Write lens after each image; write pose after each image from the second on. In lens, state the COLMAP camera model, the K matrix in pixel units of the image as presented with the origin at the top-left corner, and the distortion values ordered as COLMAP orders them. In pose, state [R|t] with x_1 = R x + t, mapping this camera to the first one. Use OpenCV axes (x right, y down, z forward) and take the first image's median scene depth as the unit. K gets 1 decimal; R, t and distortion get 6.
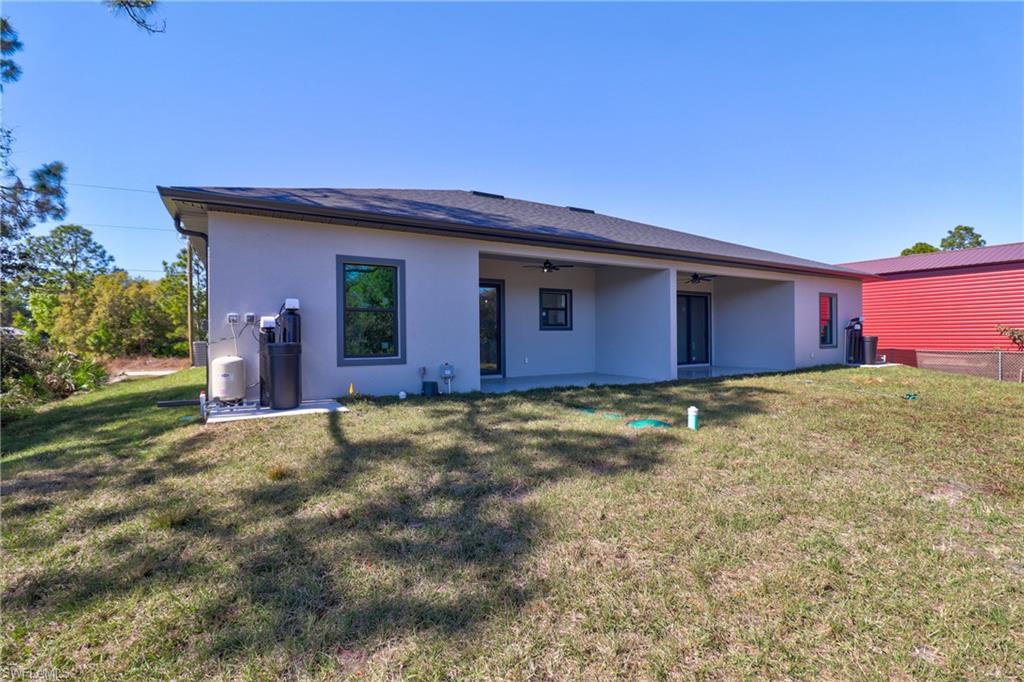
lens RADIAL K [[478.7, 0, 512.0], [0, 478.7, 341.0], [0, 0, 1]] dist [-0.001540, -0.000742]
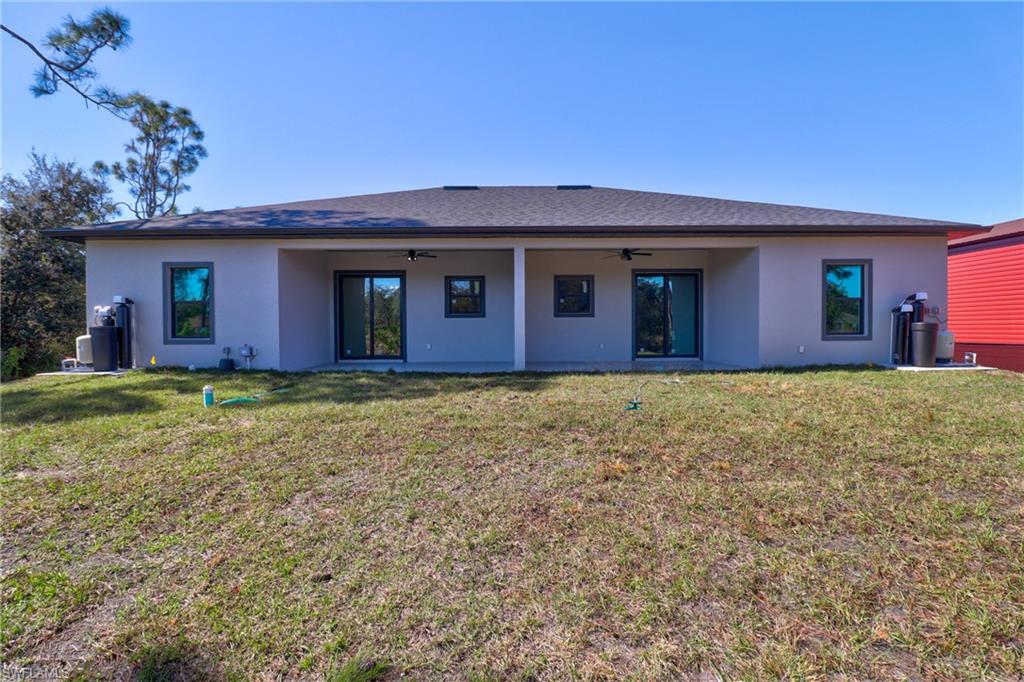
lens RADIAL K [[468.8, 0, 513.1], [0, 468.8, 338.3], [0, 0, 1]] dist [0.001760, -0.000740]
pose [[0.863367, 0.015011, -0.504354, 0.599682], [-0.005834, 0.999788, 0.019770, 0.001739], [0.504544, -0.014127, 0.863271, 0.180241]]
